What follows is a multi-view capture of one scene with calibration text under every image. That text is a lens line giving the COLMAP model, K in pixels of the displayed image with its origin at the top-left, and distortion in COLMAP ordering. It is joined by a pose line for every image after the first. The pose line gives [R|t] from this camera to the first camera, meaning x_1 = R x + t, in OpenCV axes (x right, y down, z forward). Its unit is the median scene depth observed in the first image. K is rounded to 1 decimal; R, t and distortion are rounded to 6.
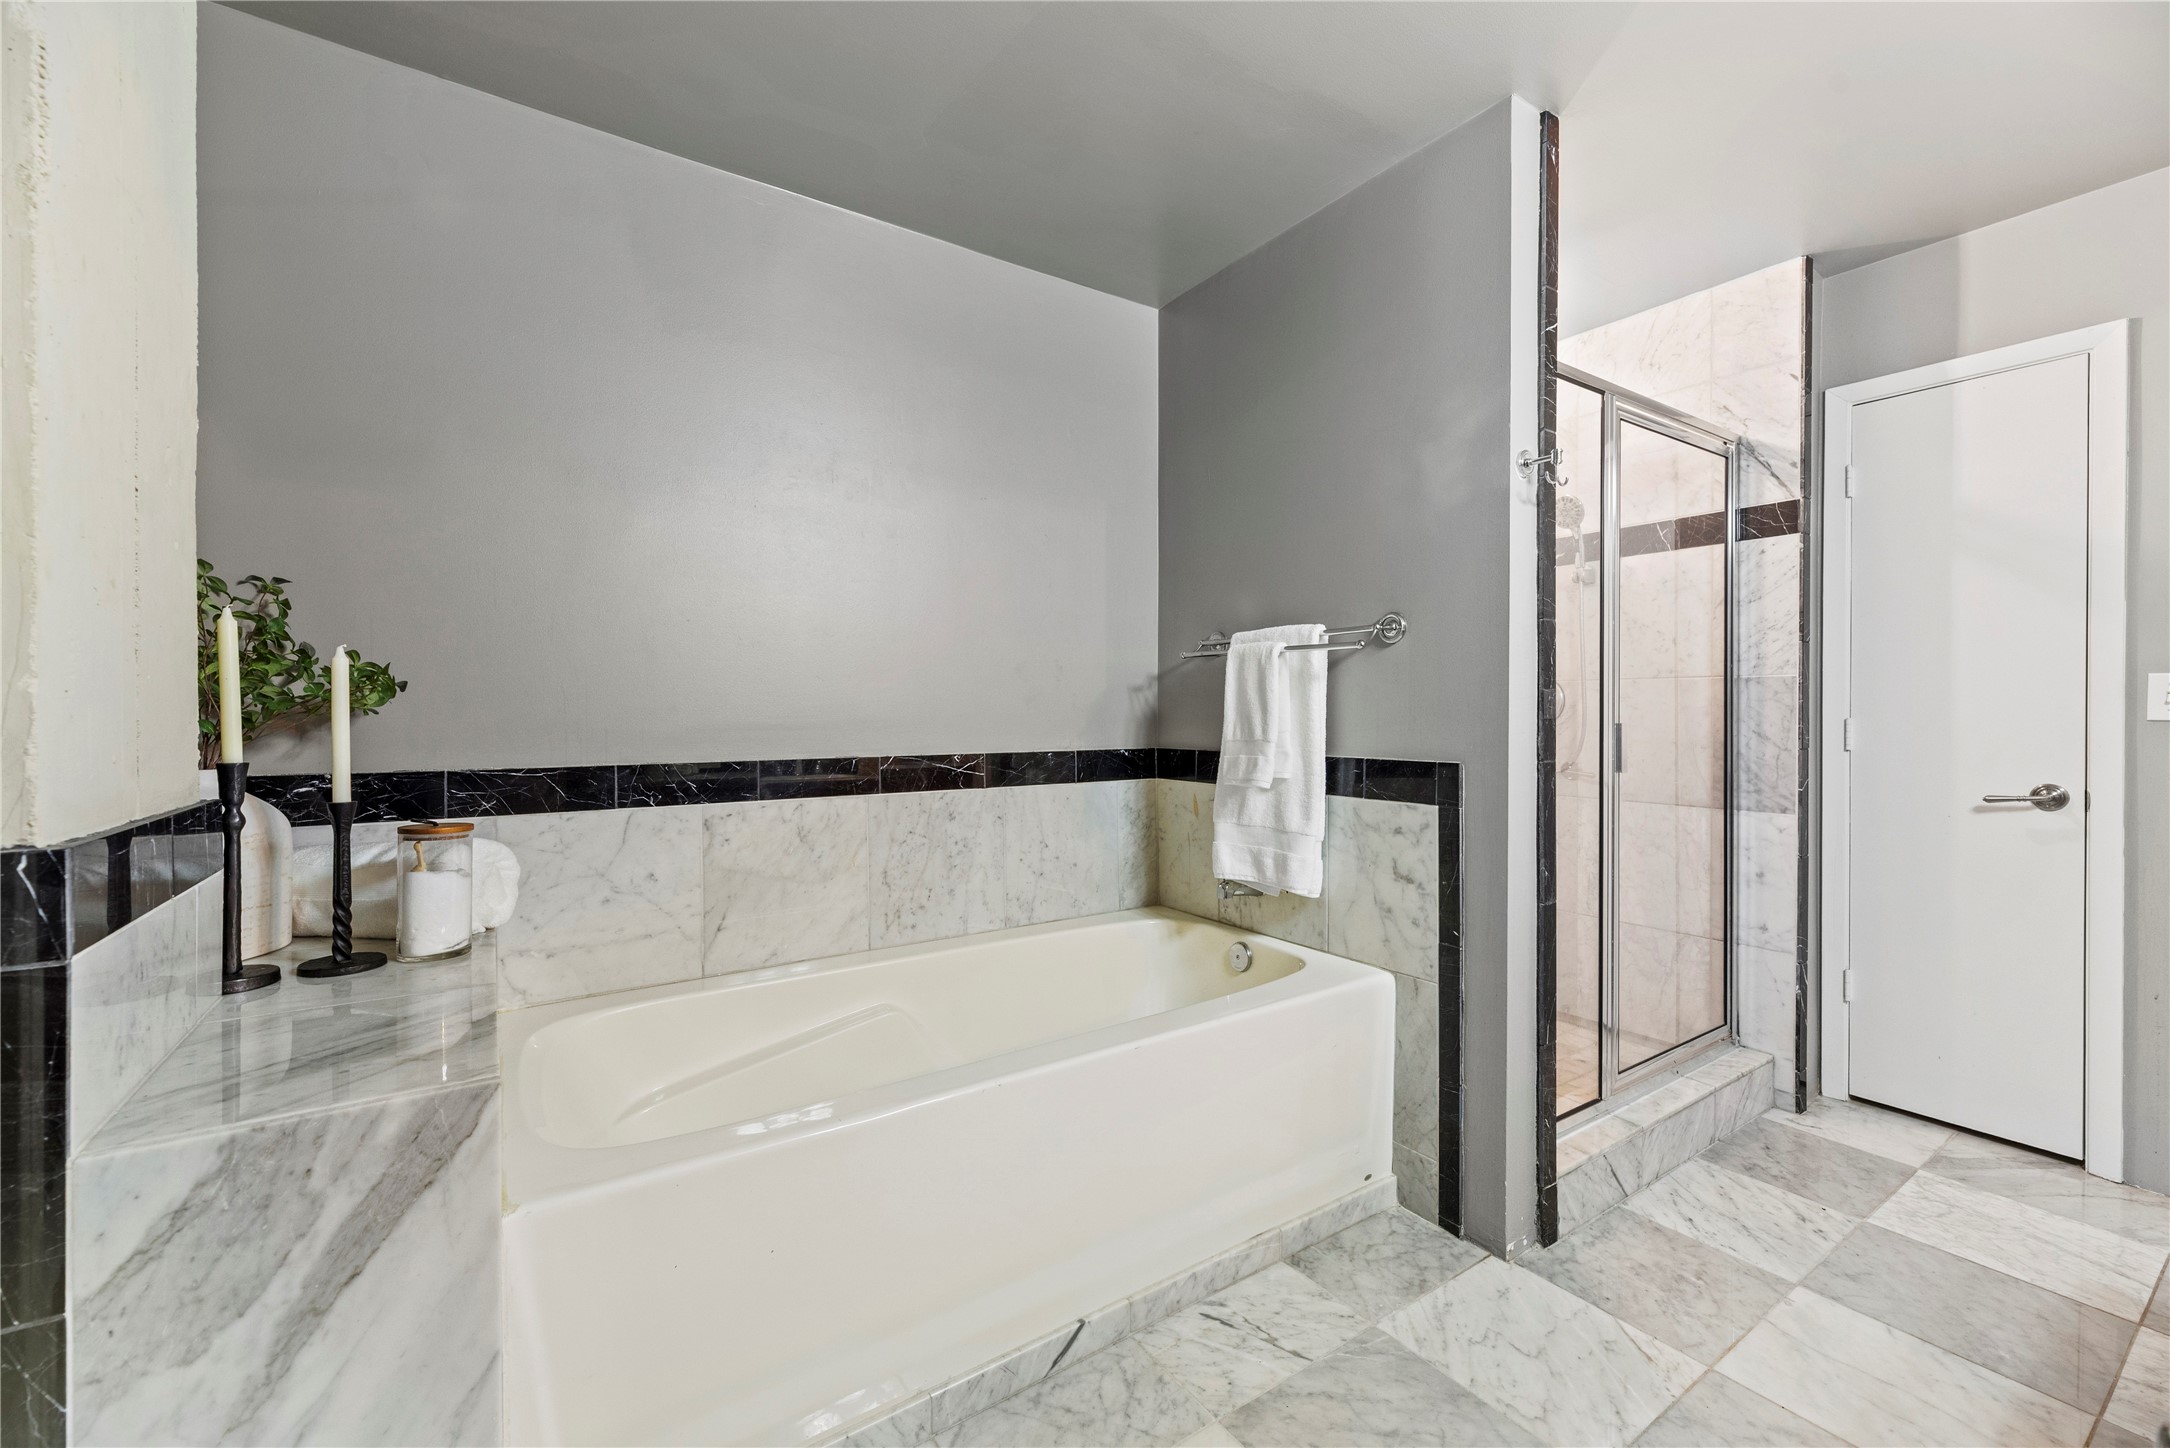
lens RADIAL K [[878.6, 0, 1093.6], [0, 878.6, 719.2], [0, 0, 1]] dist [-0.000704, 0.000078]
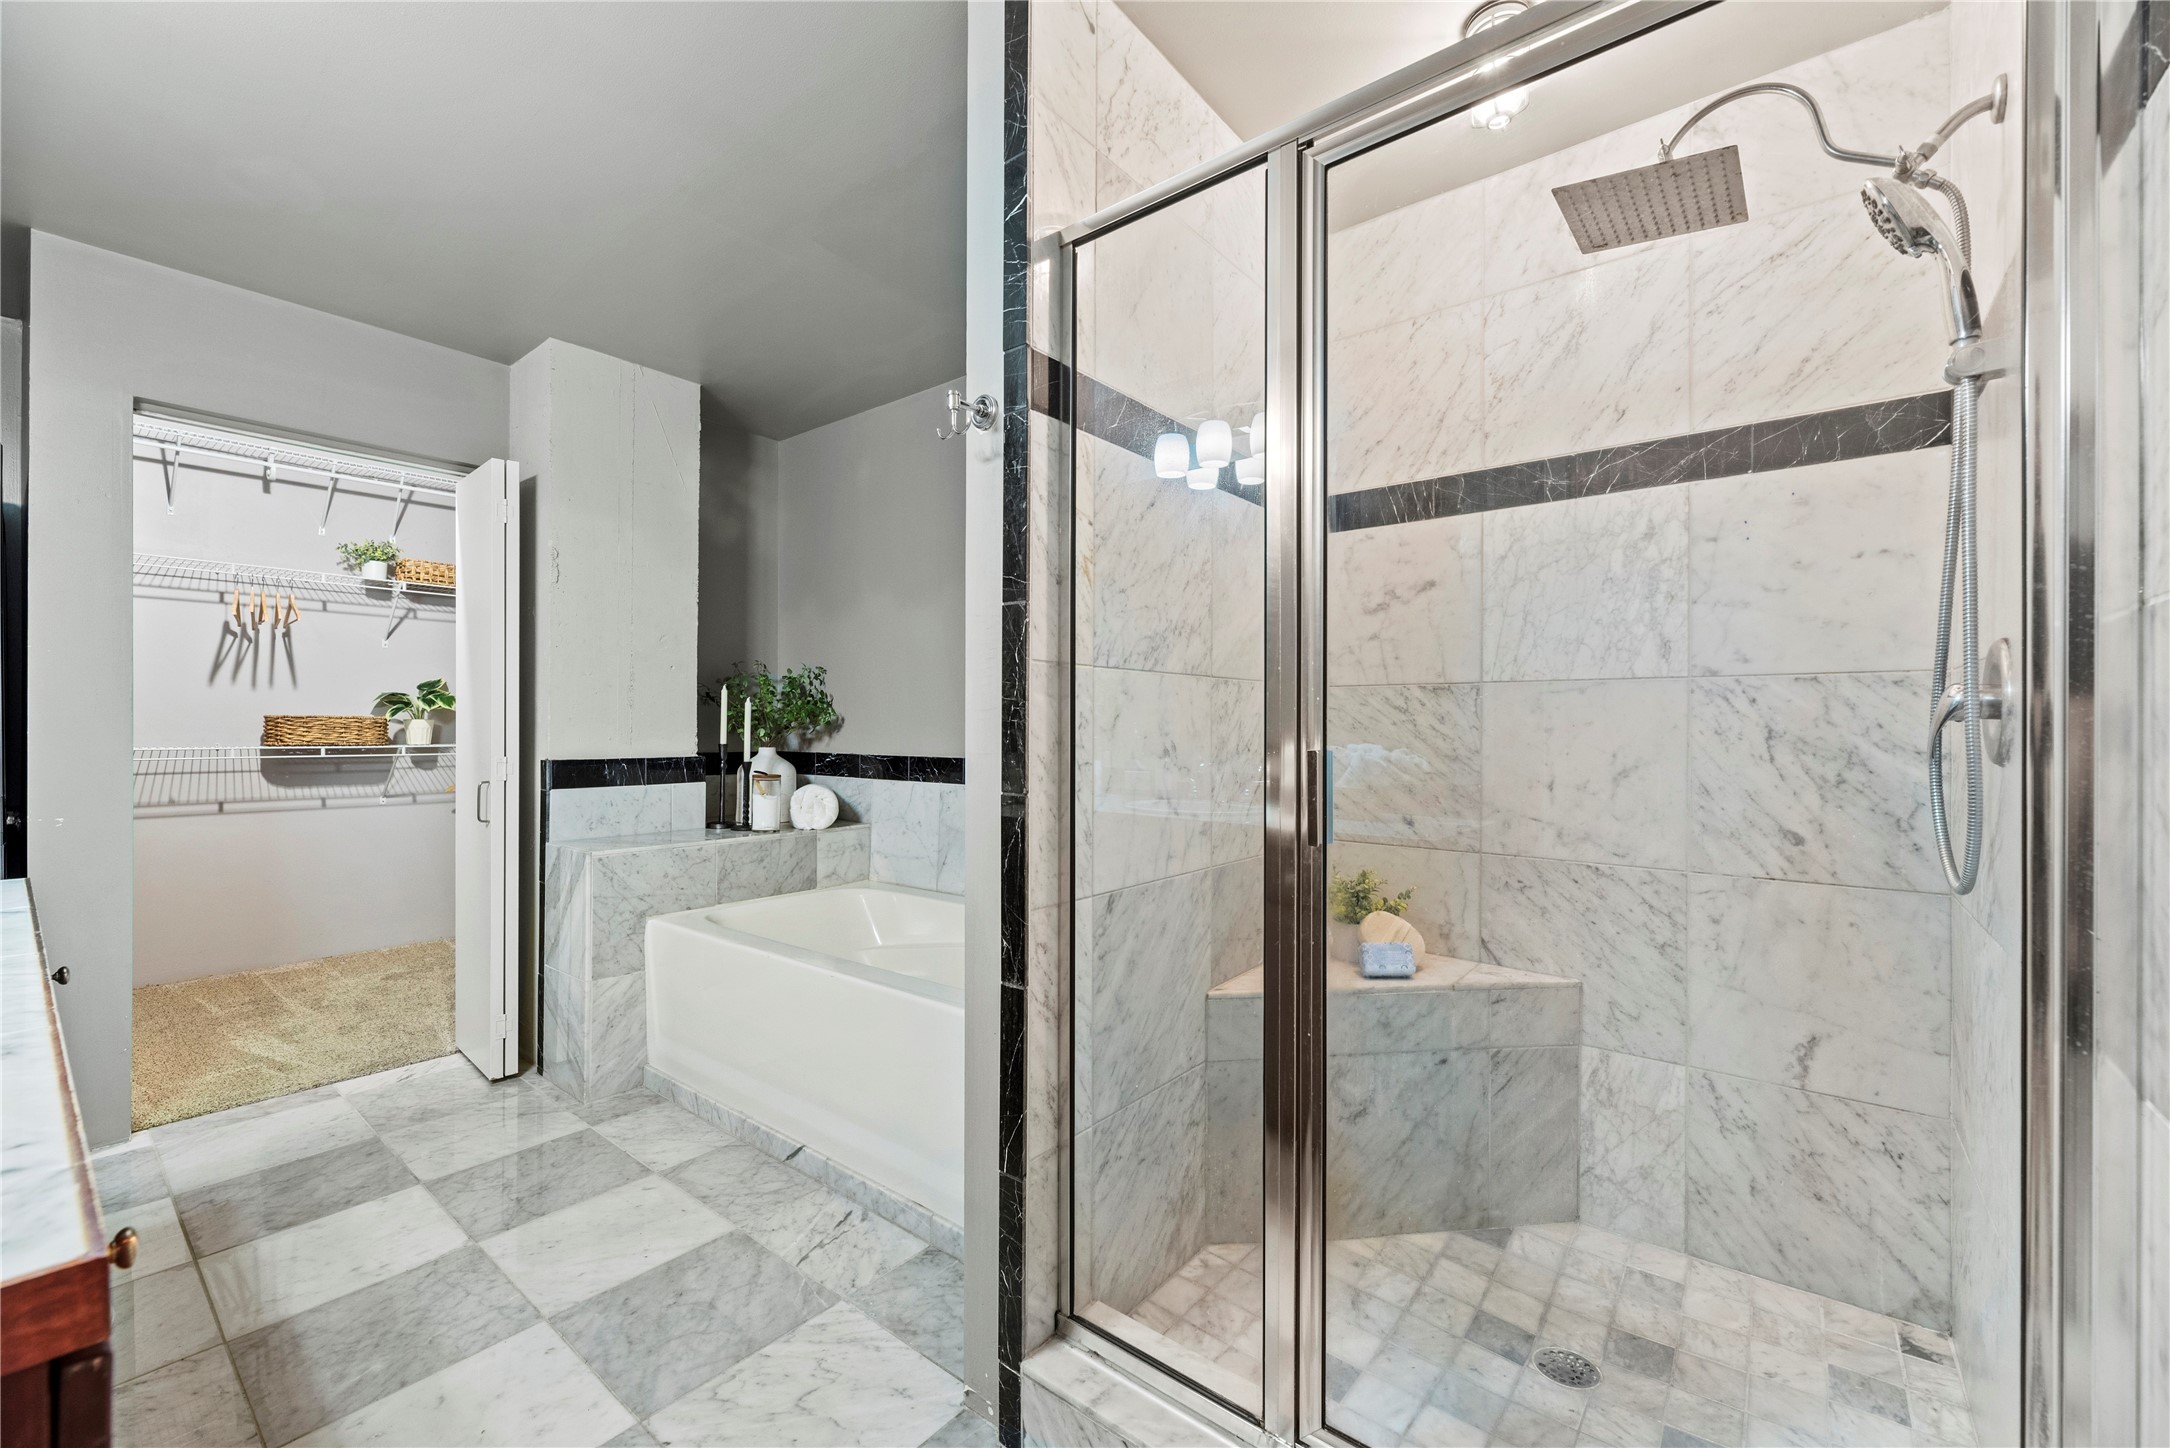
lens RADIAL K [[878.6, 0, 1077.2], [0, 878.6, 726.1], [0, 0, 1]] dist [-0.000704, 0.000078]
pose [[0.285388, 0.002295, -0.958409, 1.405973], [-0.012748, 0.999918, -0.001402, -0.009189], [0.958327, 0.012618, 0.285393, 0.948194]]
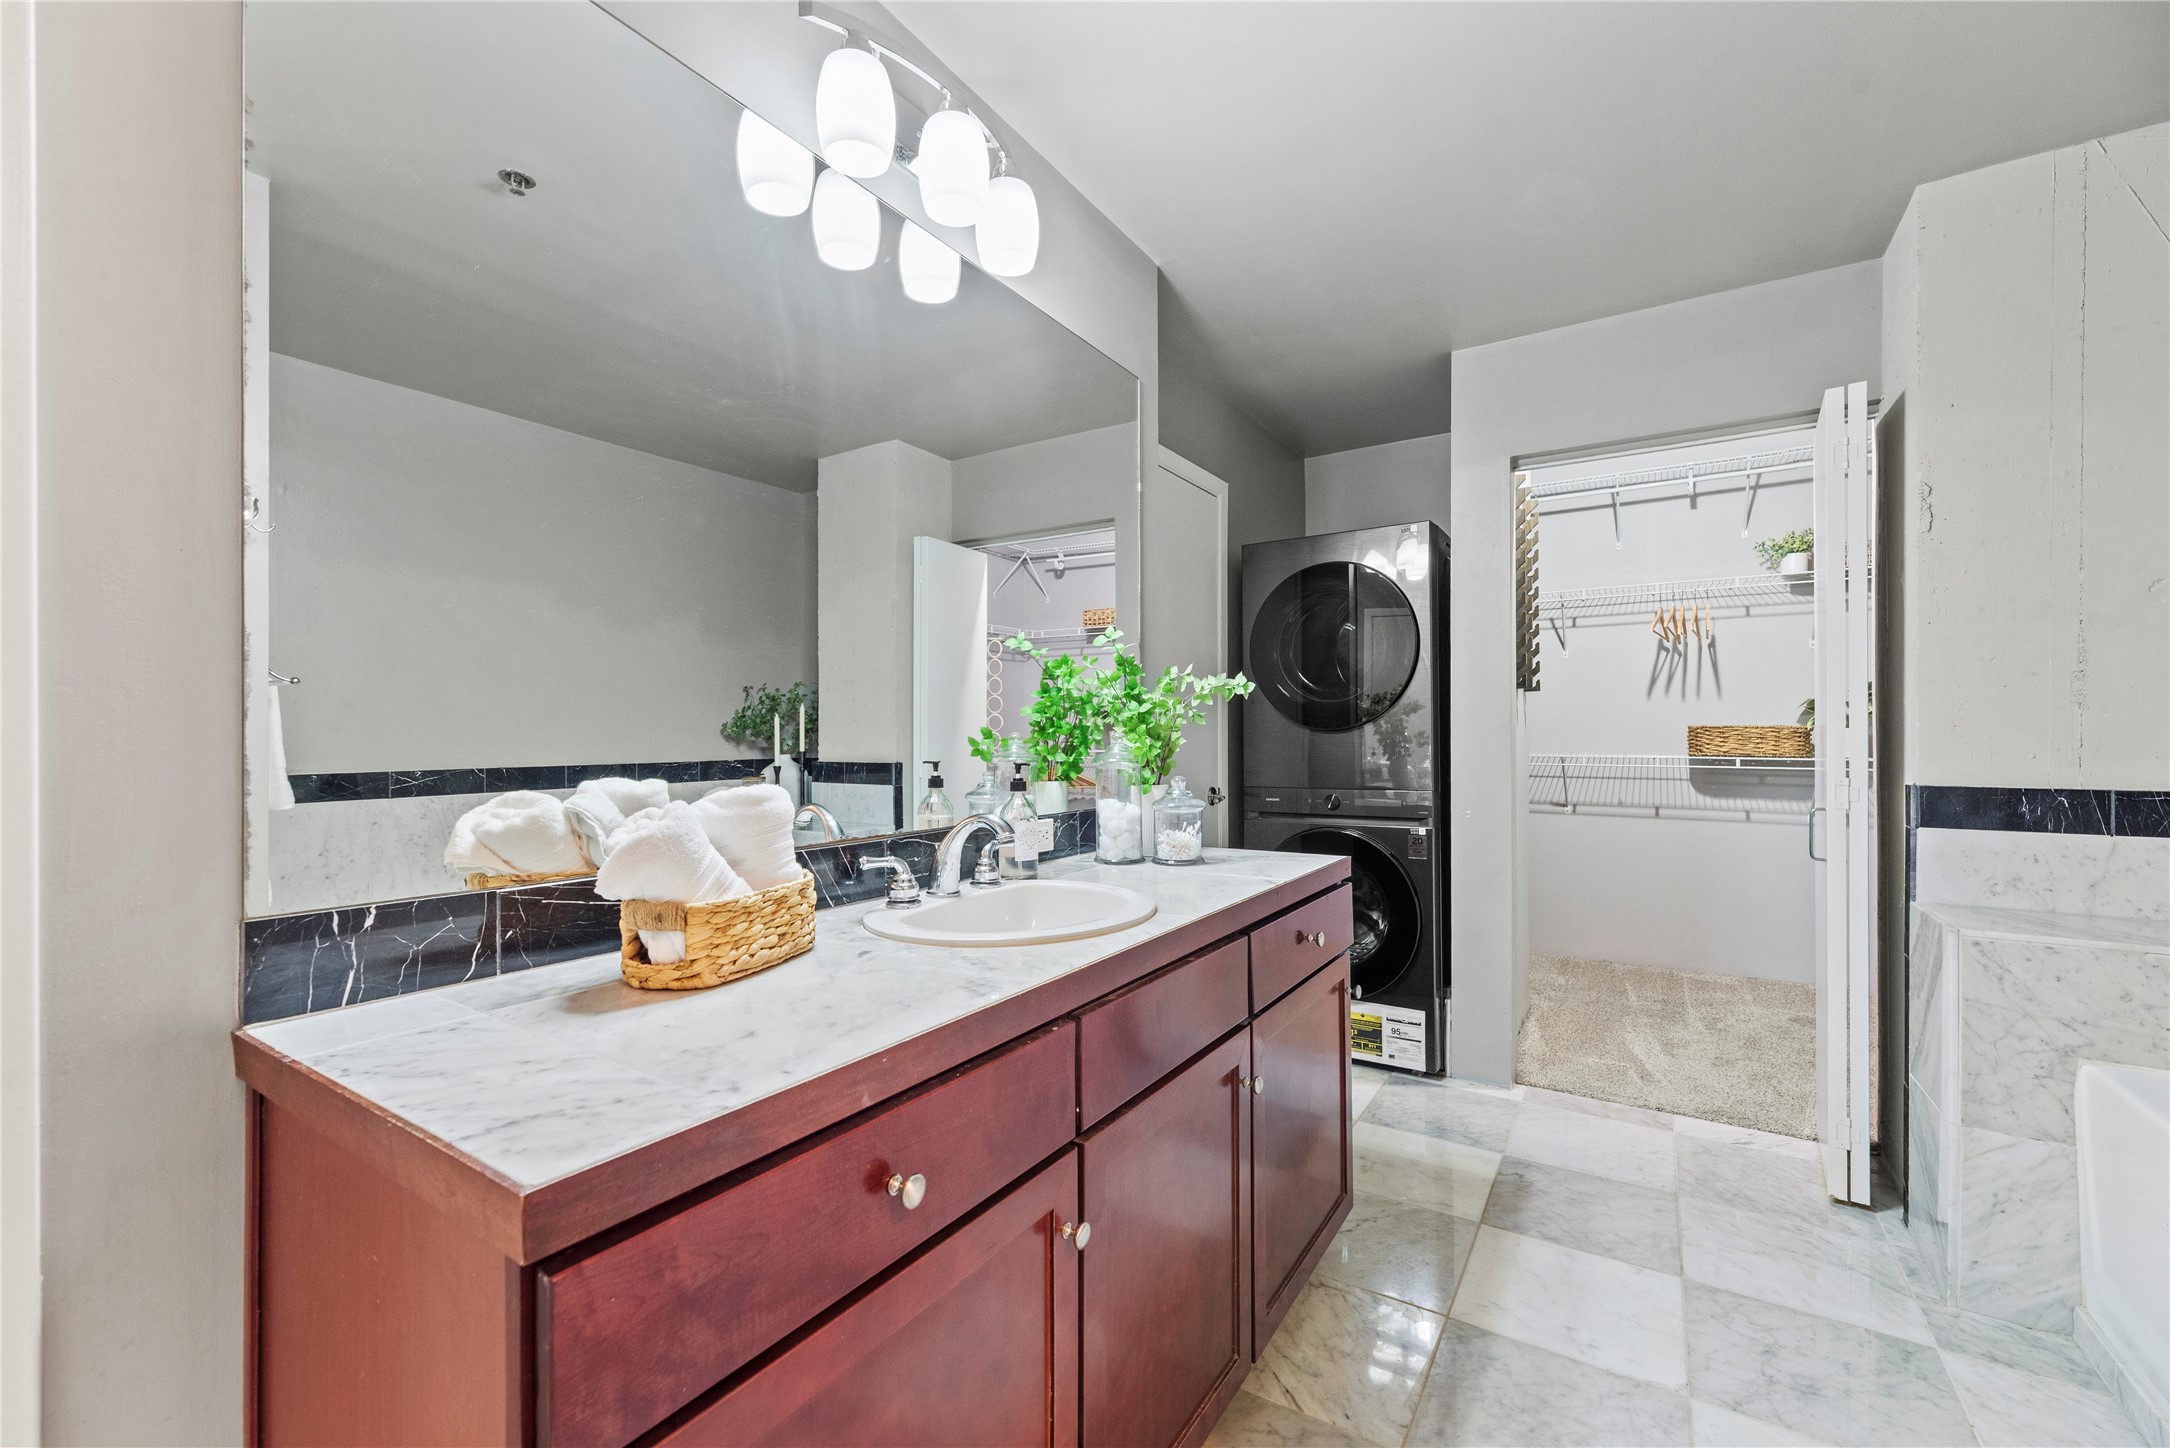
lens RADIAL K [[878.6, 0, 1081.8], [0, 878.6, 737.0], [0, 0, 1]] dist [-0.000704, 0.000078]
pose [[-0.920334, 0.006446, -0.391079, 1.136760], [0.001909, 0.999926, 0.011988, -0.013583], [0.391128, 0.010287, -0.920279, 1.057472]]
